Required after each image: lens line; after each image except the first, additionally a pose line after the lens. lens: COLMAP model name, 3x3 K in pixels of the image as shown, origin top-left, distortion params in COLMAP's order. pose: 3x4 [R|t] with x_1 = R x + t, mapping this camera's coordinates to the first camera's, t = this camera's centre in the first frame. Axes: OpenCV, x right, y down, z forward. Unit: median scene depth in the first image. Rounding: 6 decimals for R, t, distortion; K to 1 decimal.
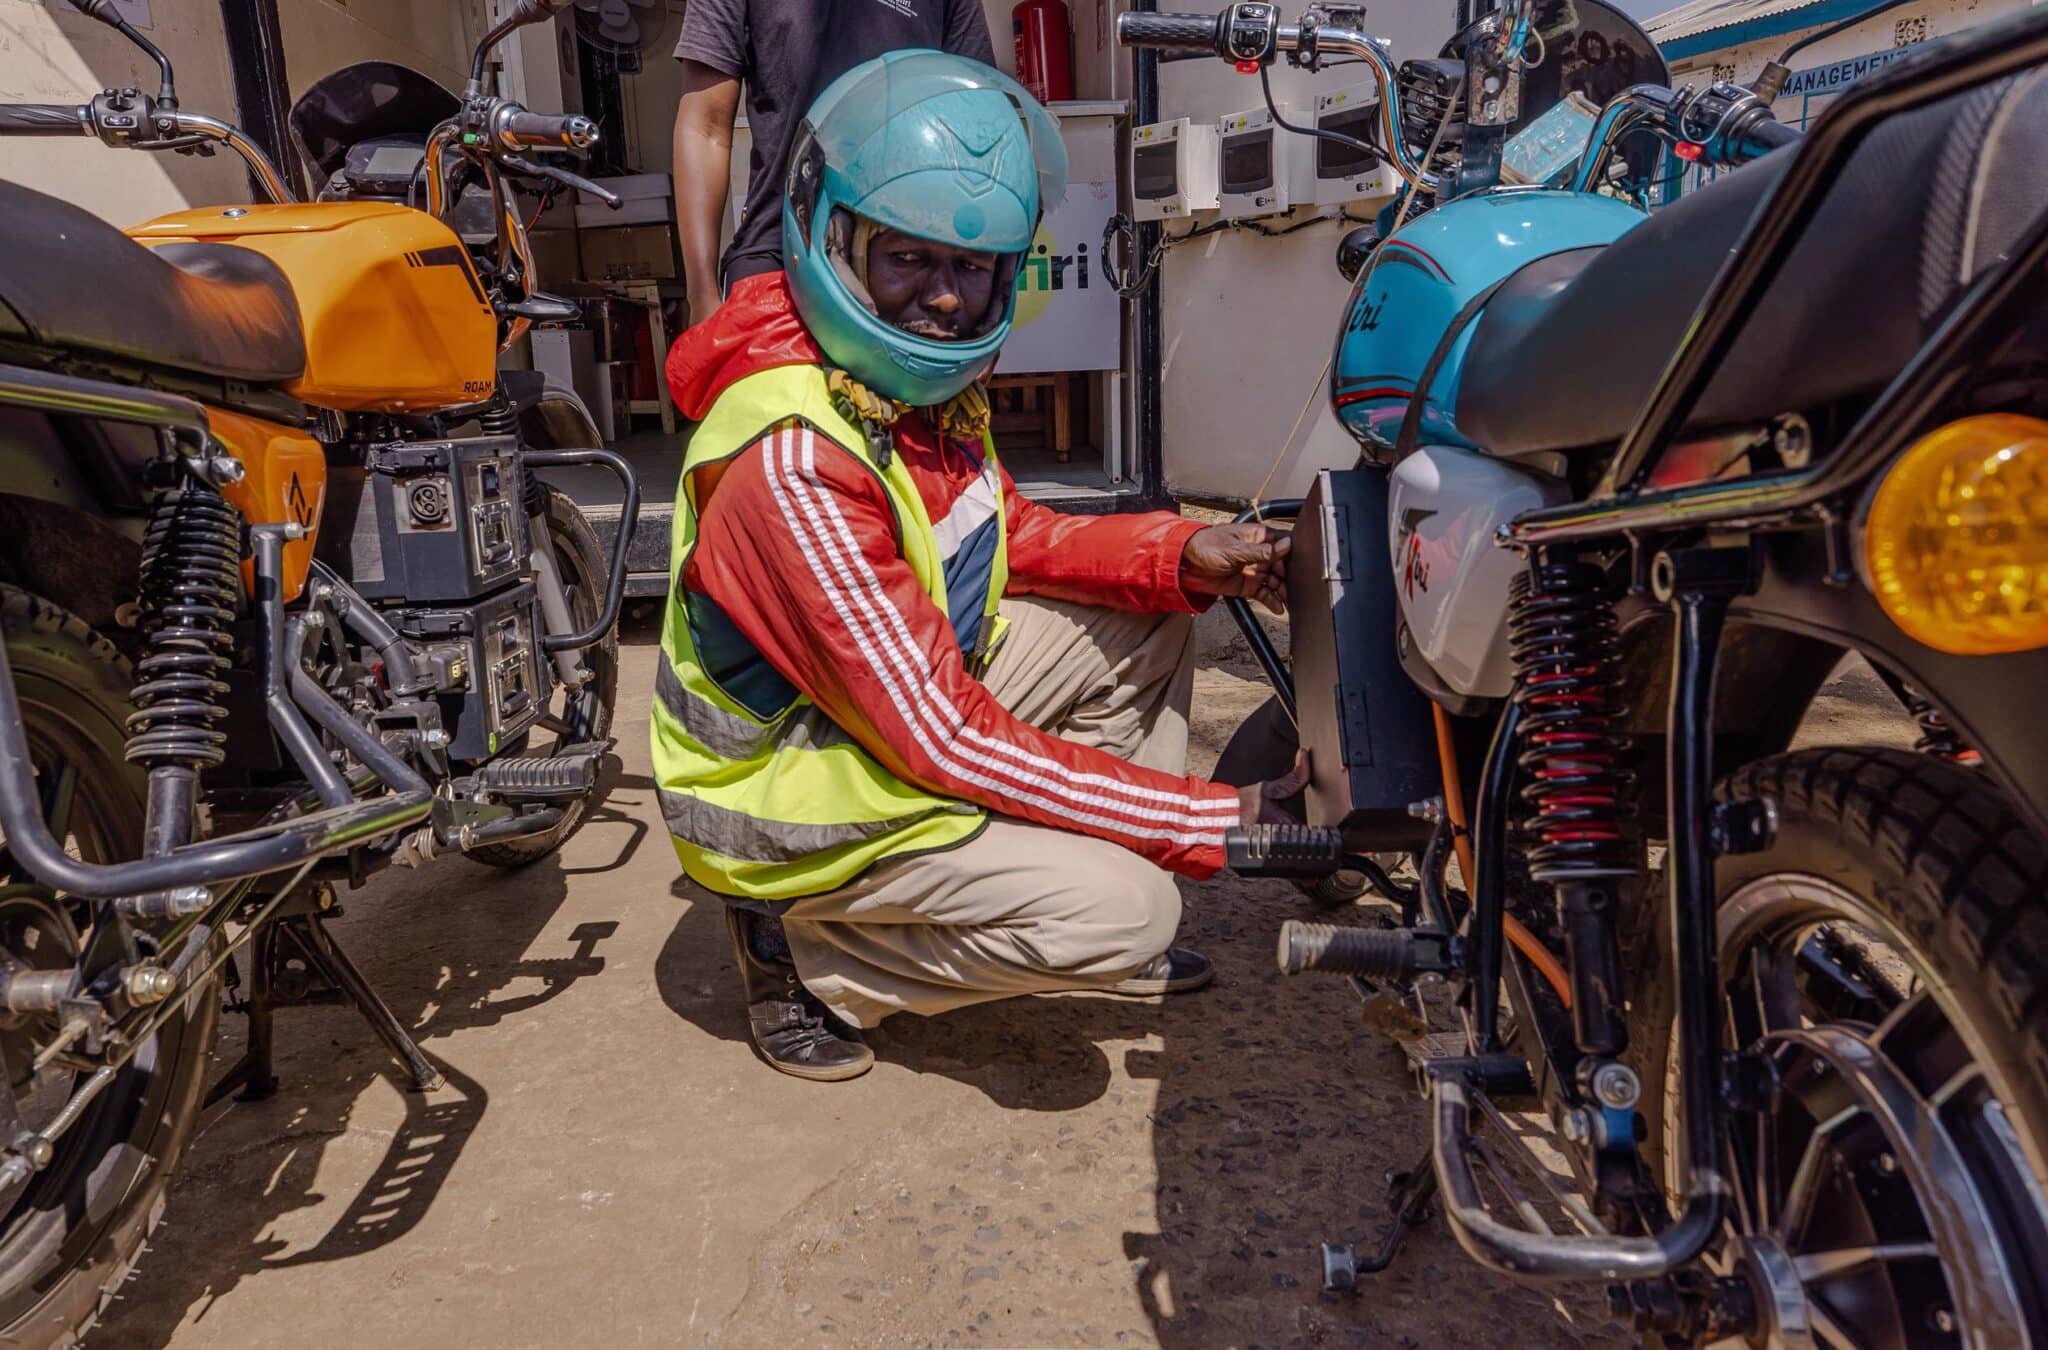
lens RADIAL K [[1485.7, 0, 1025.3], [0, 1485.7, 631.6], [0, 0, 1]] dist [0.084292, 0.000619]
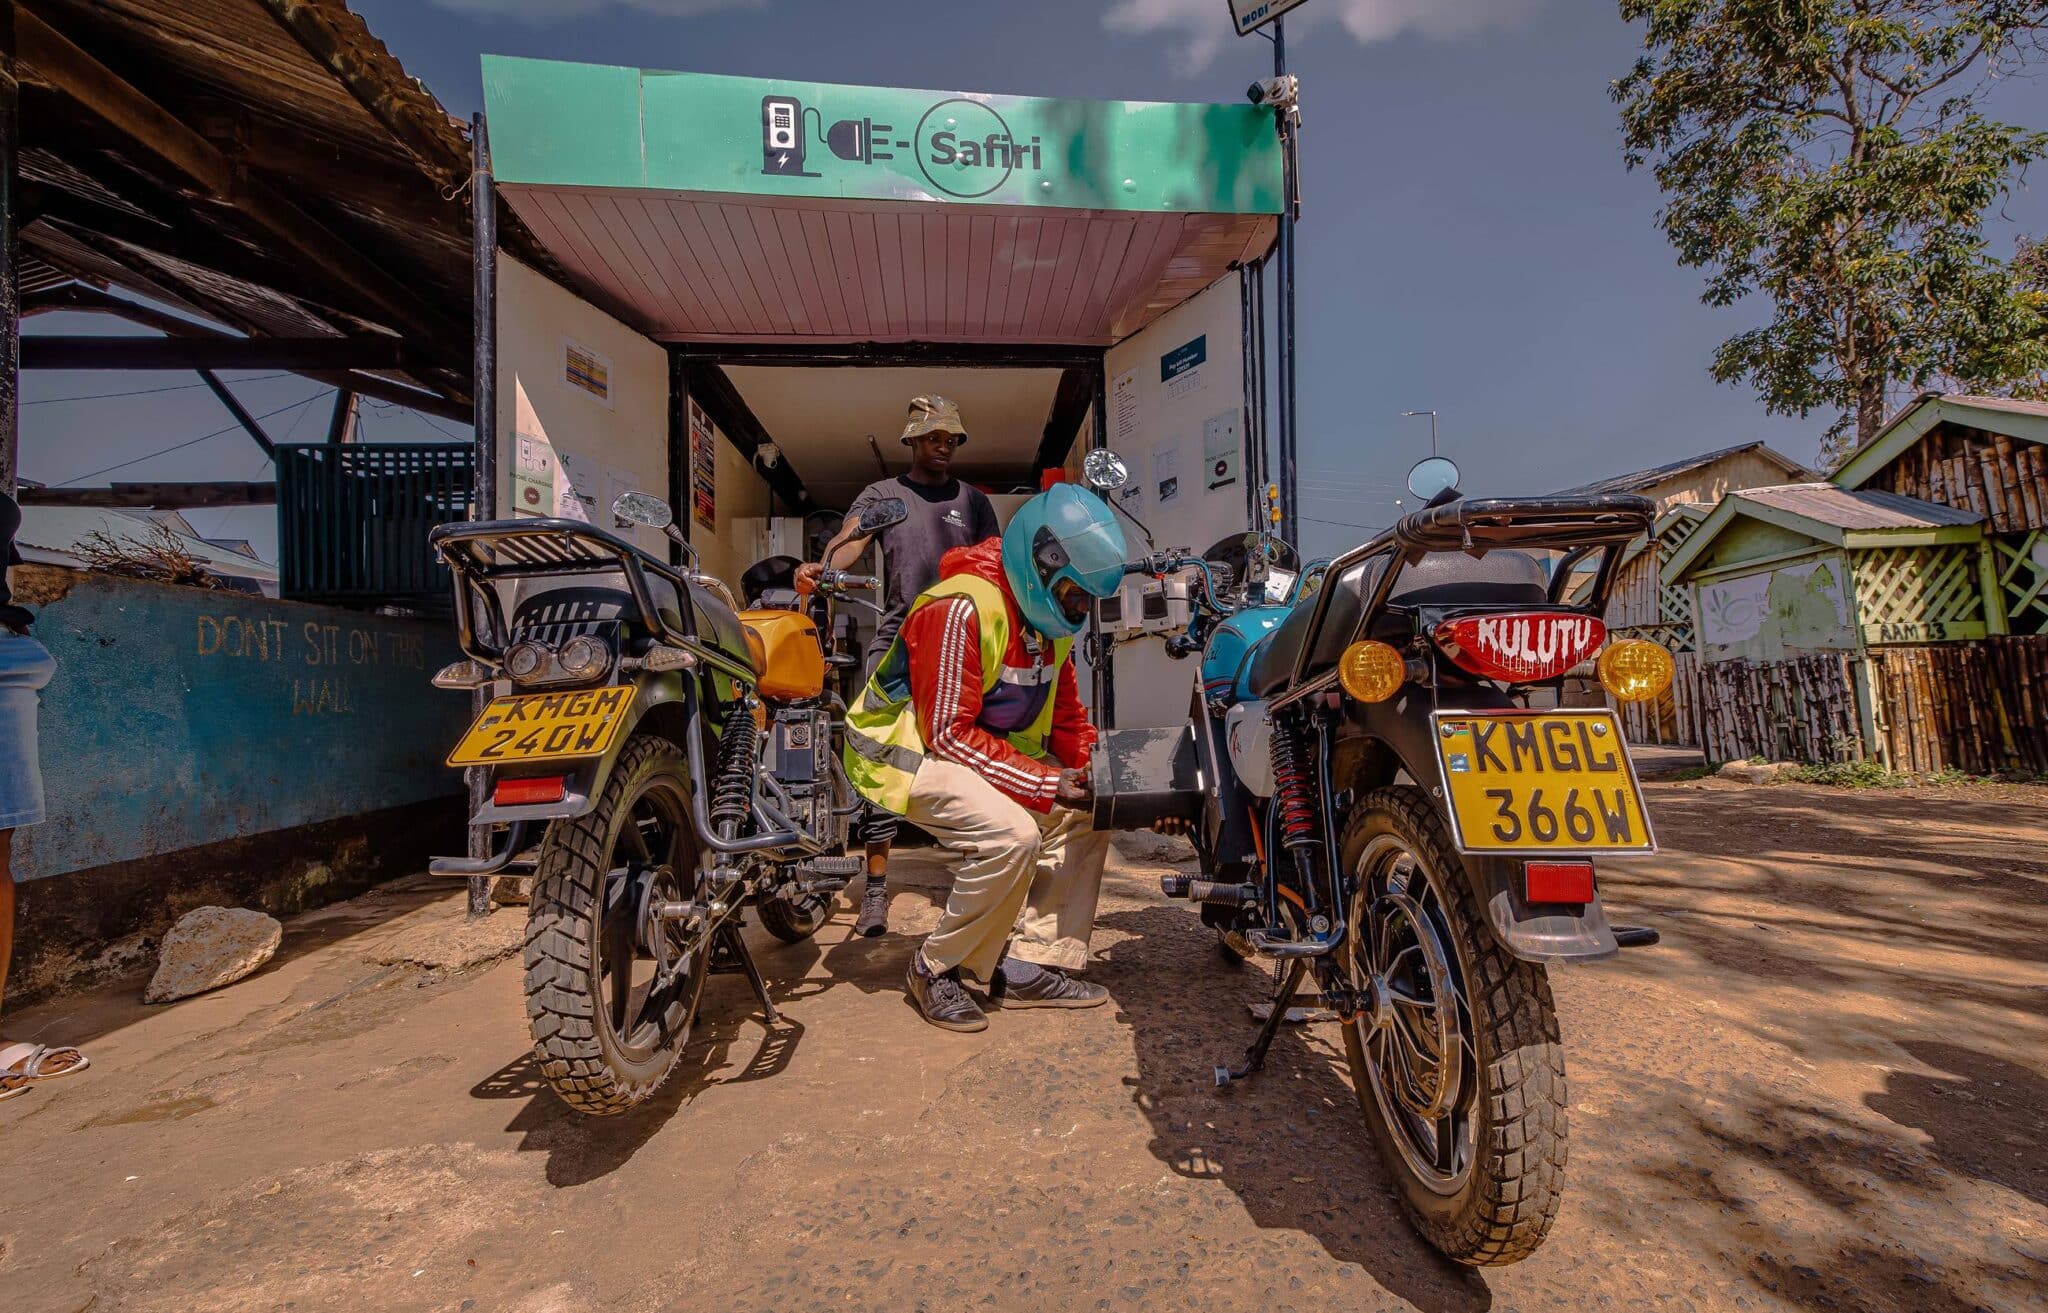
lens RADIAL K [[908.6, 0, 1040.8], [0, 908.6, 616.5], [0, 0, 1]] dist [0.037174, 0.008193]
pose [[0.999701, 0.010055, 0.022293, -0.073831], [-0.002843, 0.953172, -0.302414, 0.164518], [-0.024290, 0.302260, 0.952916, -0.376649]]
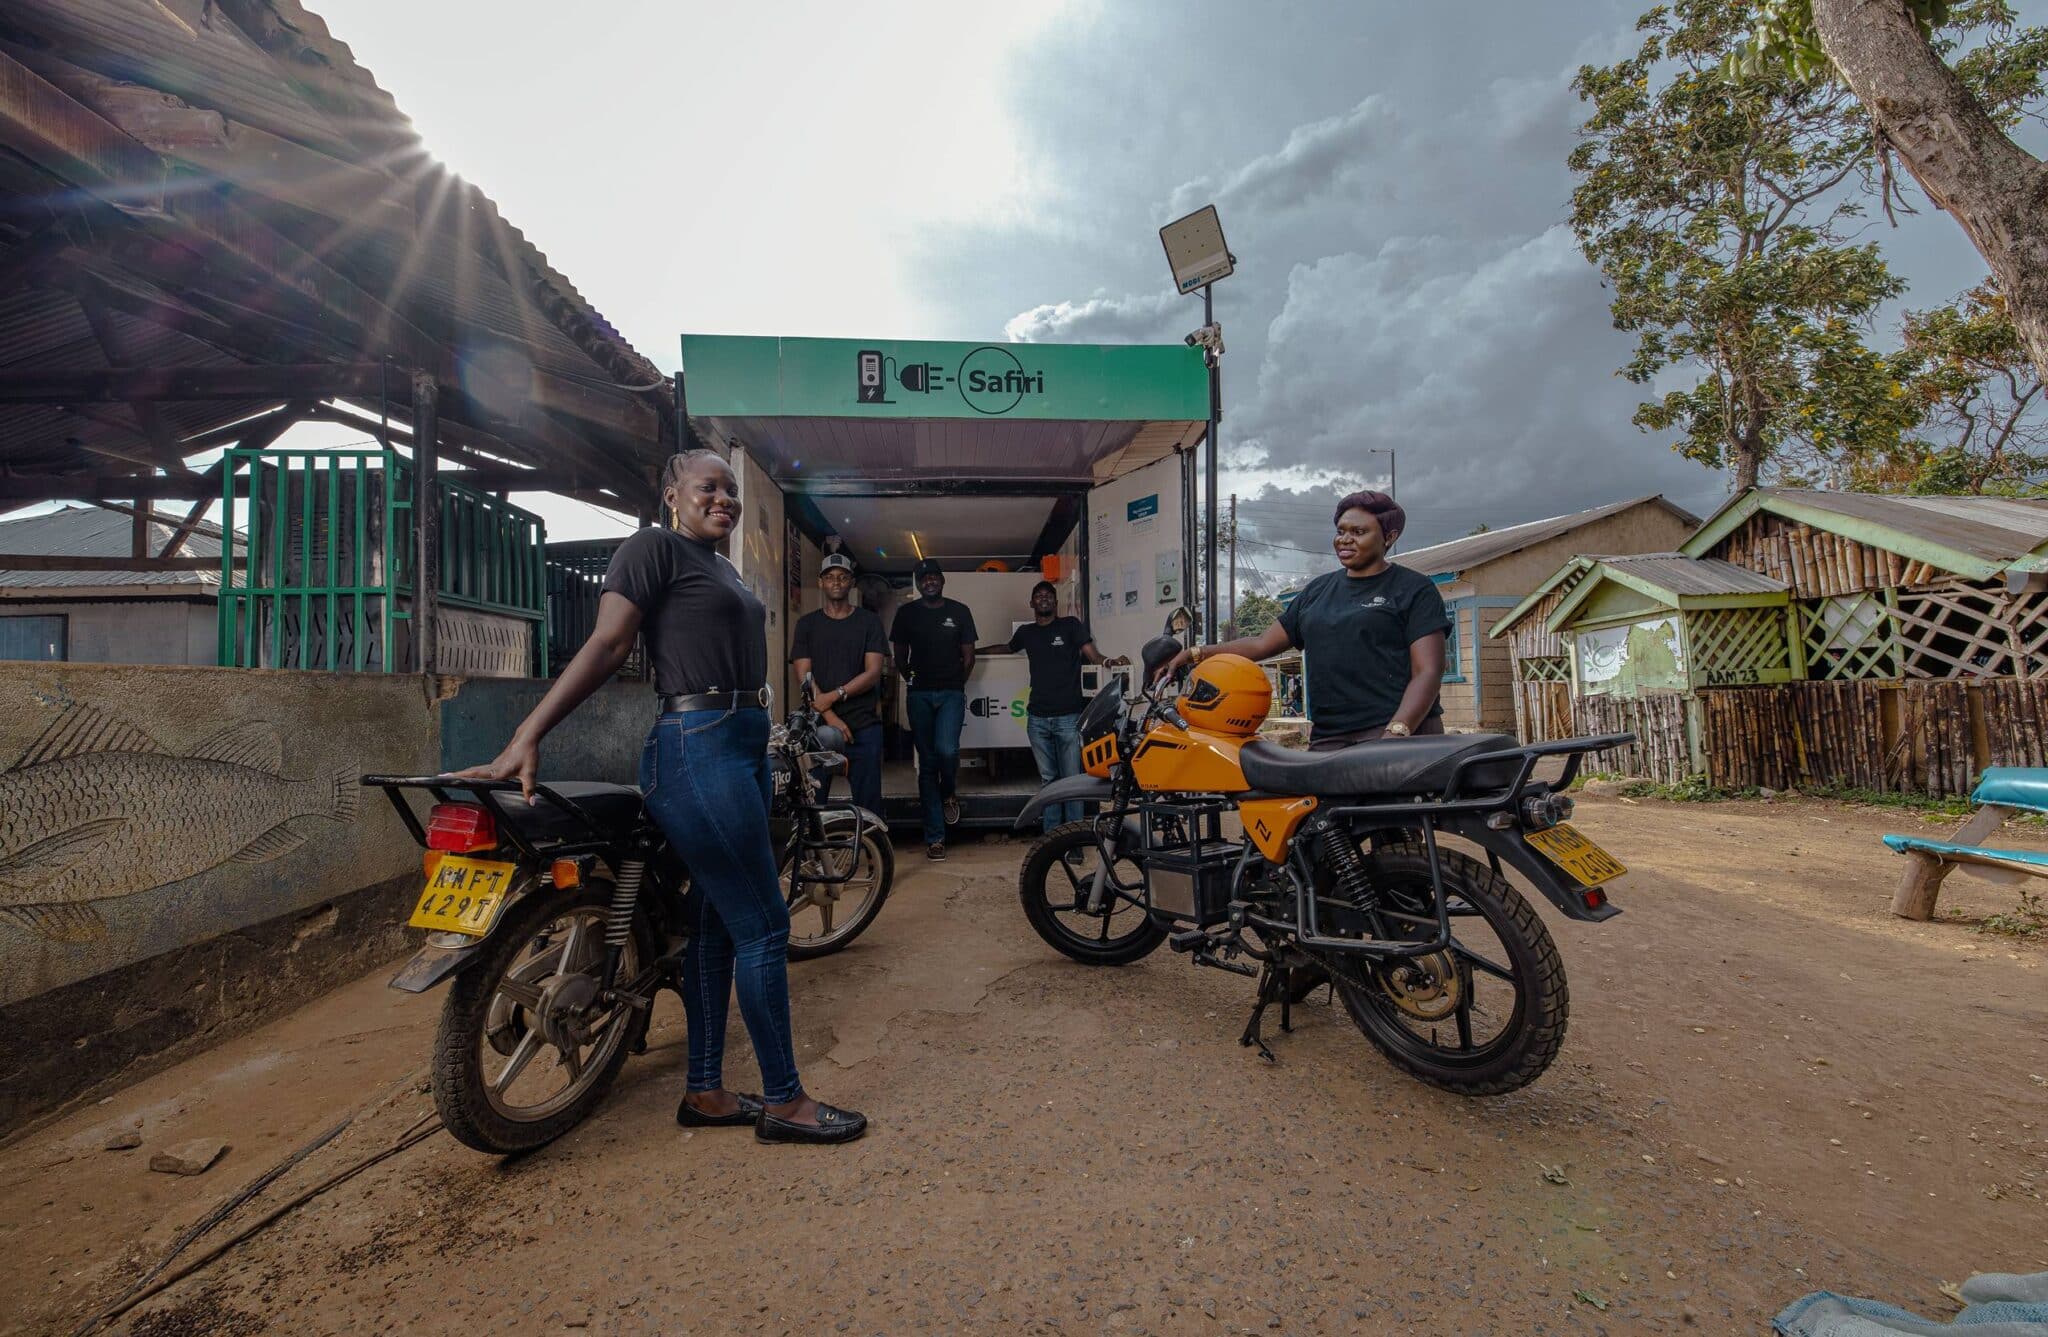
lens RADIAL K [[825.1, 0, 1026.2], [0, 825.1, 619.2], [0, 0, 1]] dist [0.018845, 0.000081]
pose [[0.999787, 0.020616, -0.001214, -0.074731], [-0.020045, 0.954587, -0.297259, 0.108888], [-0.004969, 0.297220, 0.954796, -1.150998]]
